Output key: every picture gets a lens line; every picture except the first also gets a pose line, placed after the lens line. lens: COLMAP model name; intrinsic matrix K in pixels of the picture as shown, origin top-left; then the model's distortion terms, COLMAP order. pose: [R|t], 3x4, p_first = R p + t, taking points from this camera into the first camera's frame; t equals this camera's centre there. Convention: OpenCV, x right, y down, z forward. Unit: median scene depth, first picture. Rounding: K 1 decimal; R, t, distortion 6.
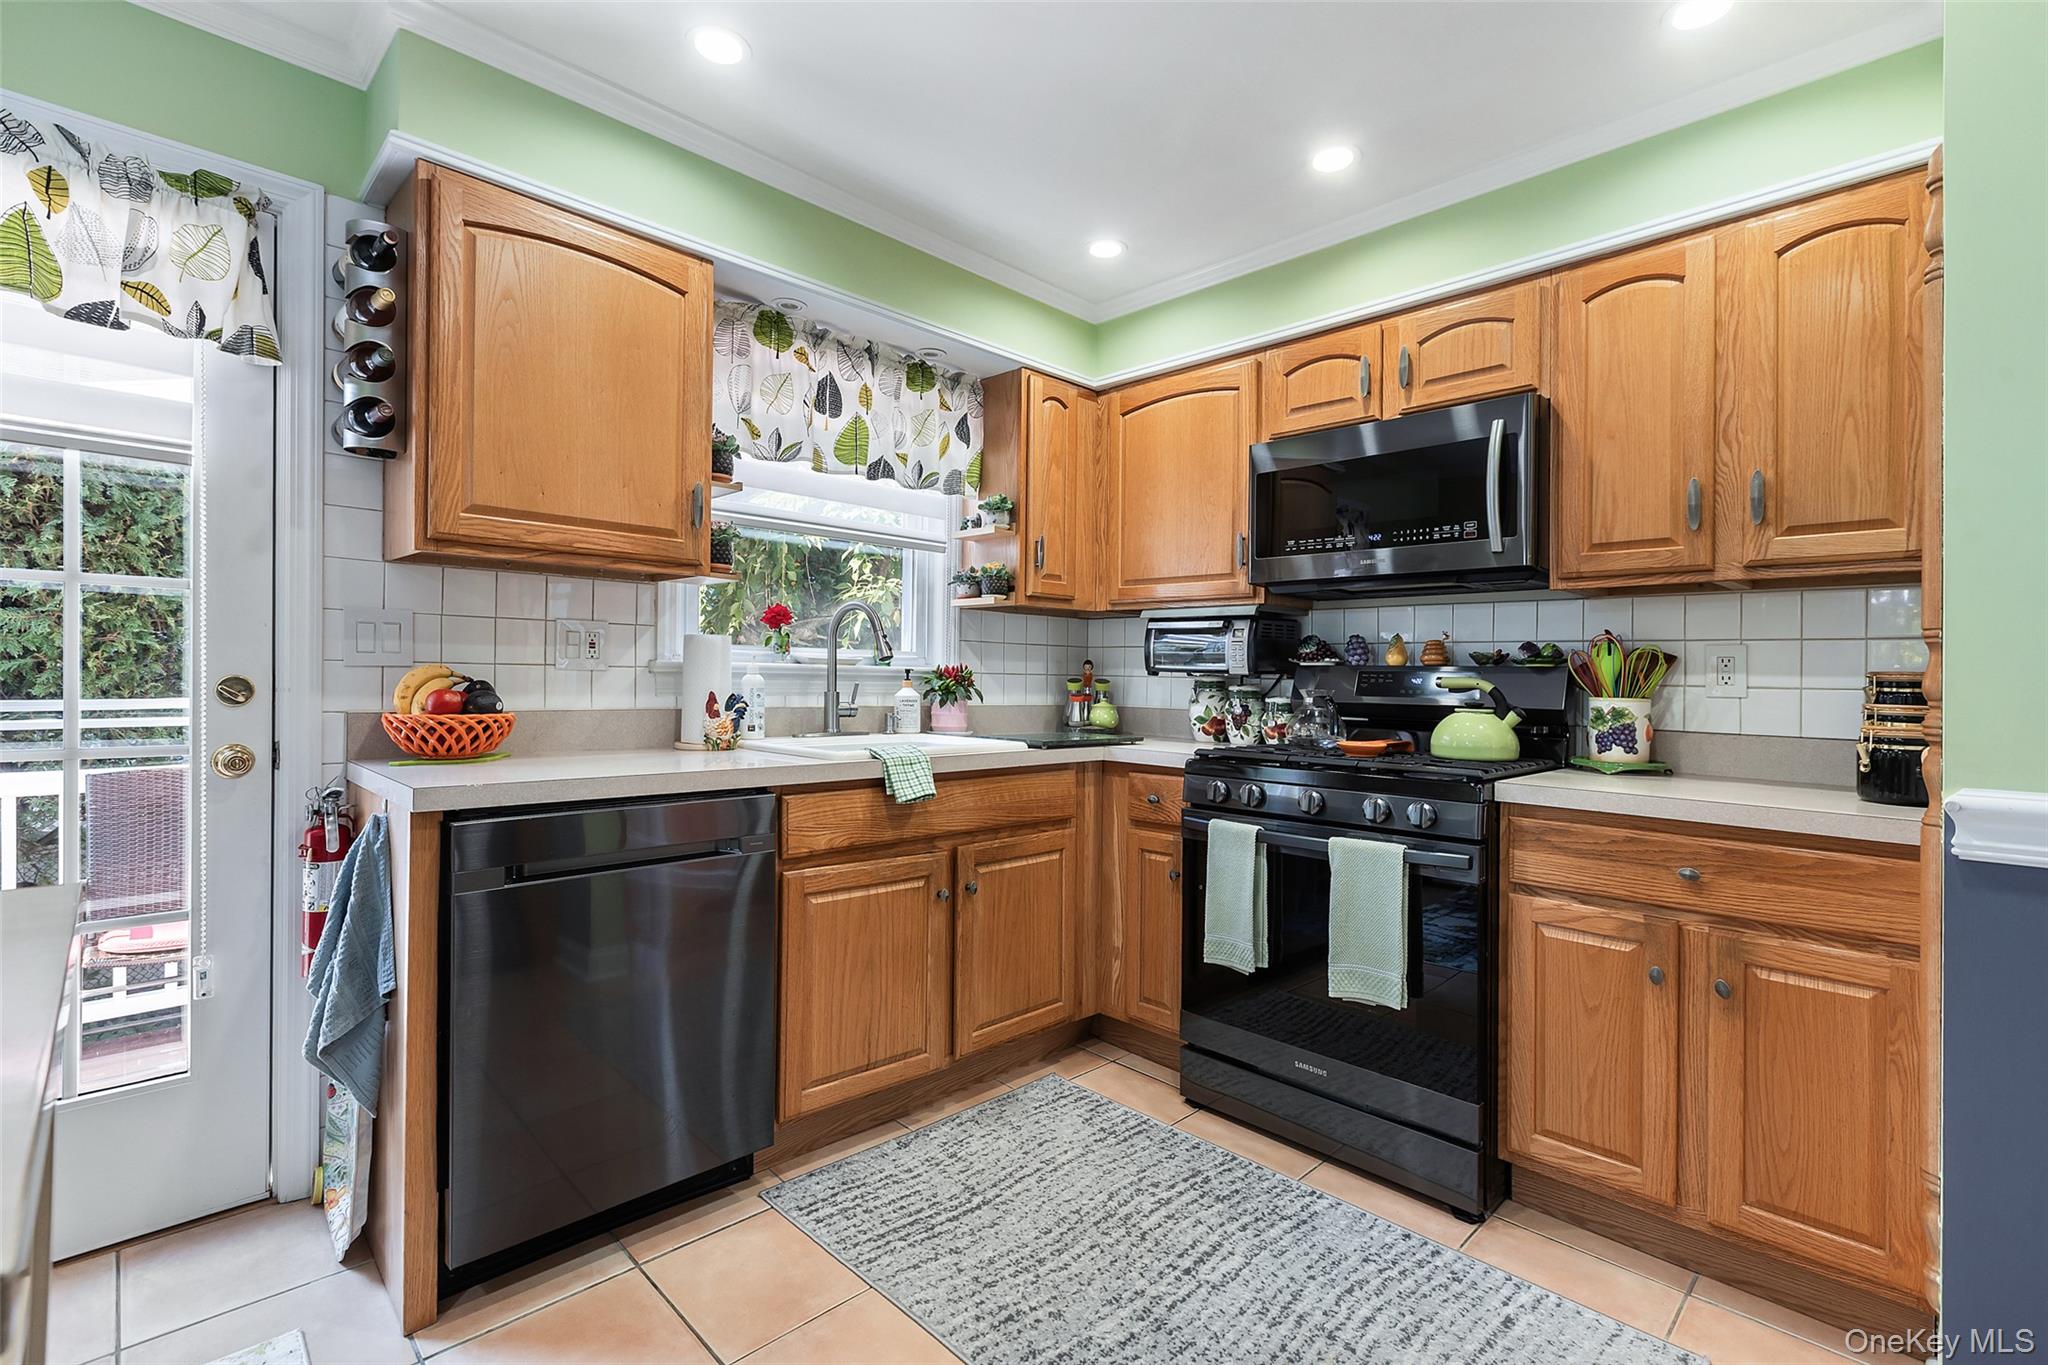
lens RADIAL K [[923.0, 0, 1020.1], [0, 923.0, 669.8], [0, 0, 1]] dist [-0.000372, 0.000000]
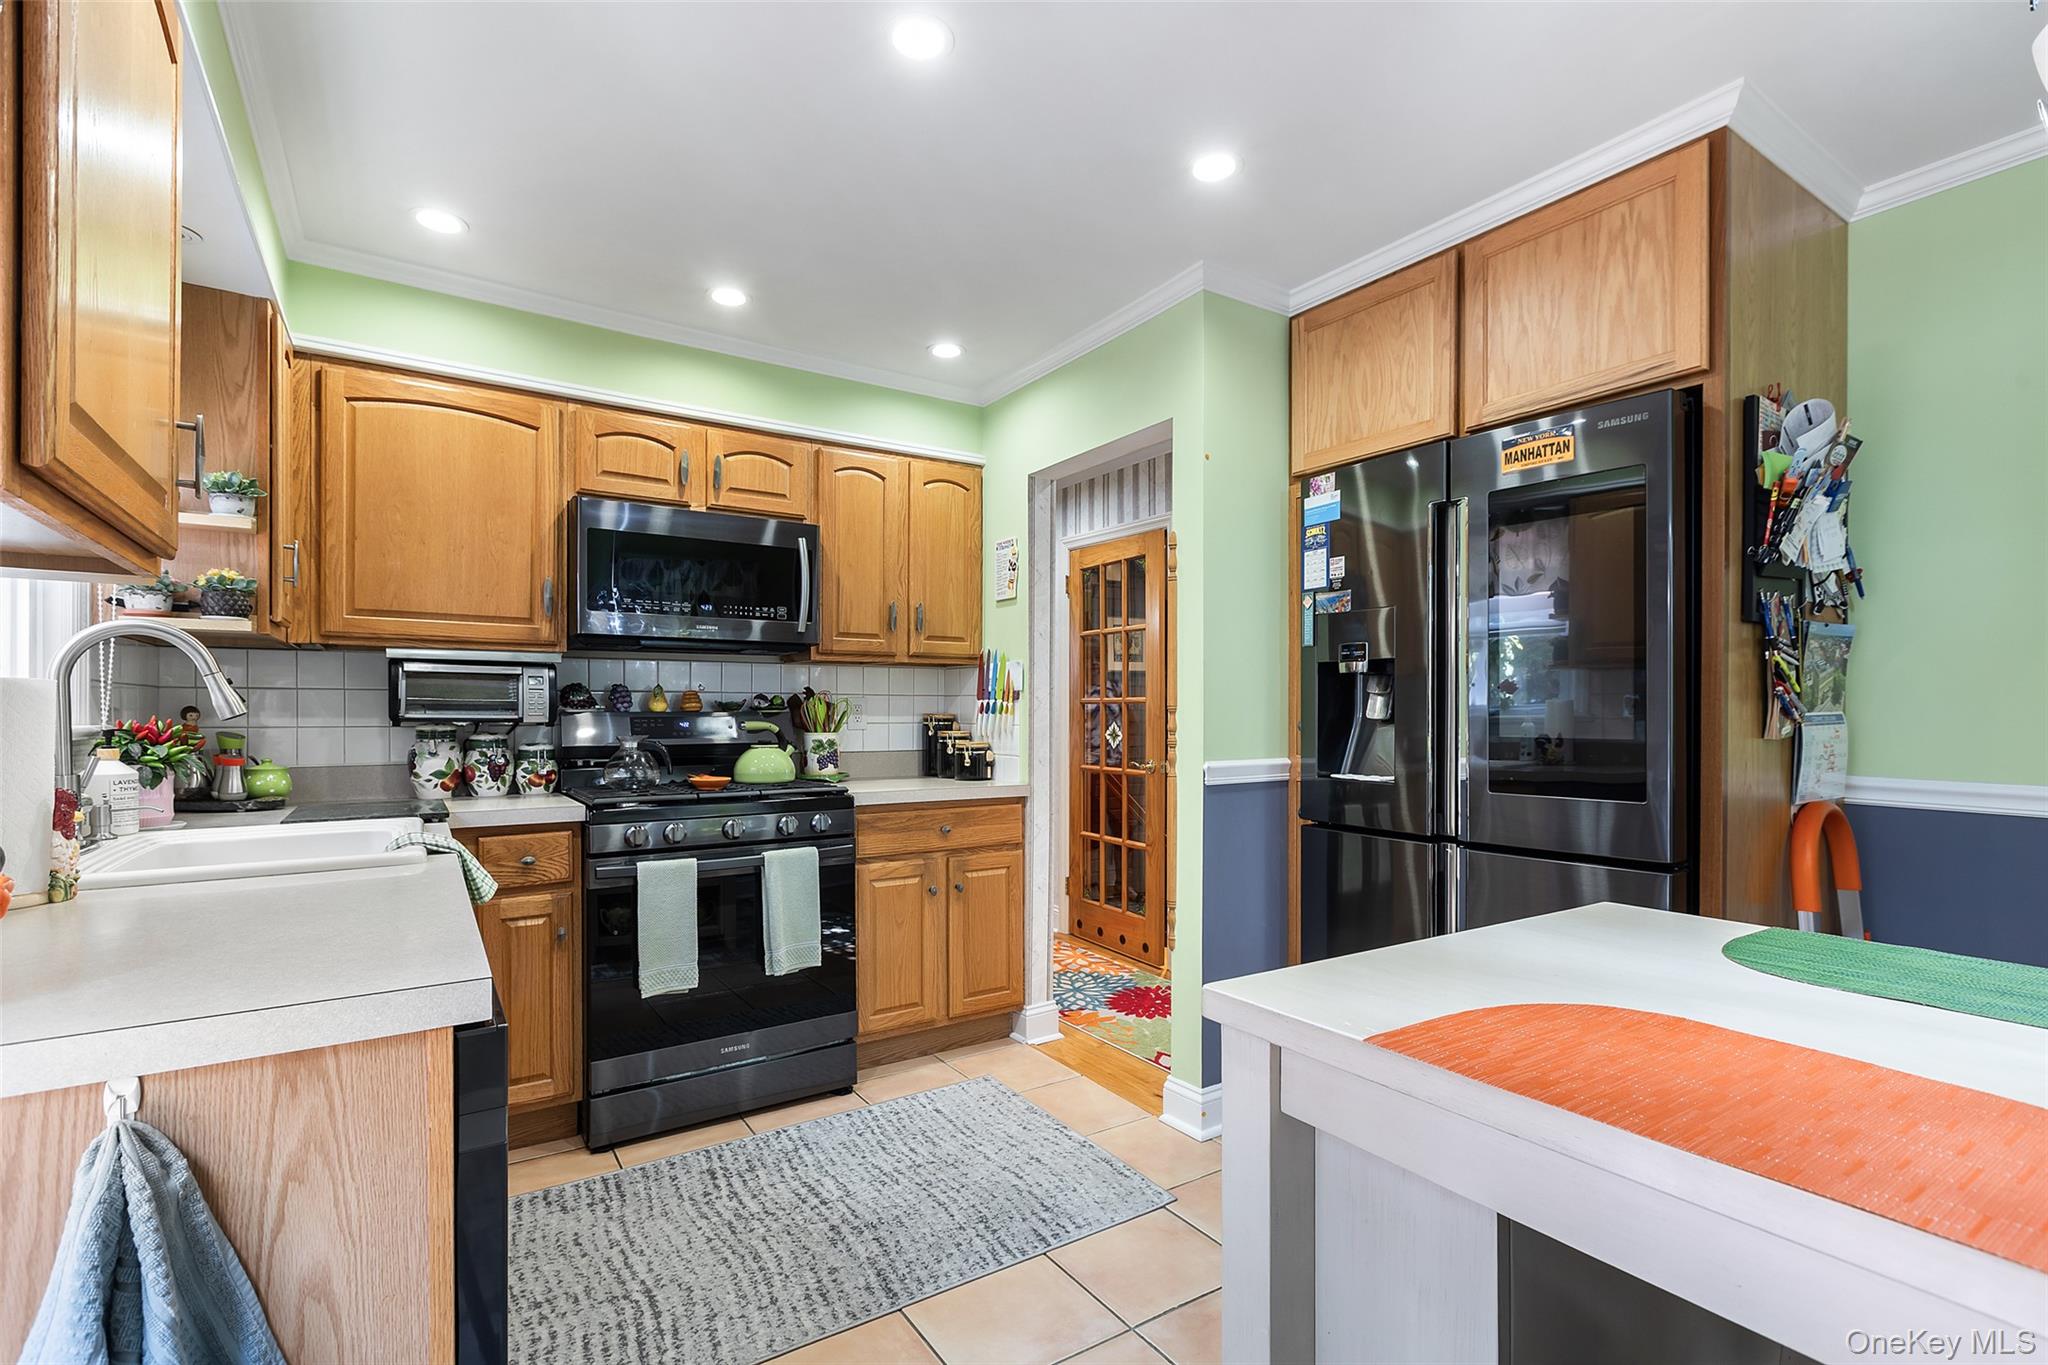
lens RADIAL K [[938.7, 0, 1023.3], [0, 938.7, 699.5], [0, 0, 1]] dist [-0.000663, -0.000799]
pose [[0.187653, -0.006397, 0.982215, -0.800862], [-0.003064, 0.999970, 0.007098, -0.035484], [-0.982231, -0.004342, 0.187628, 0.388120]]
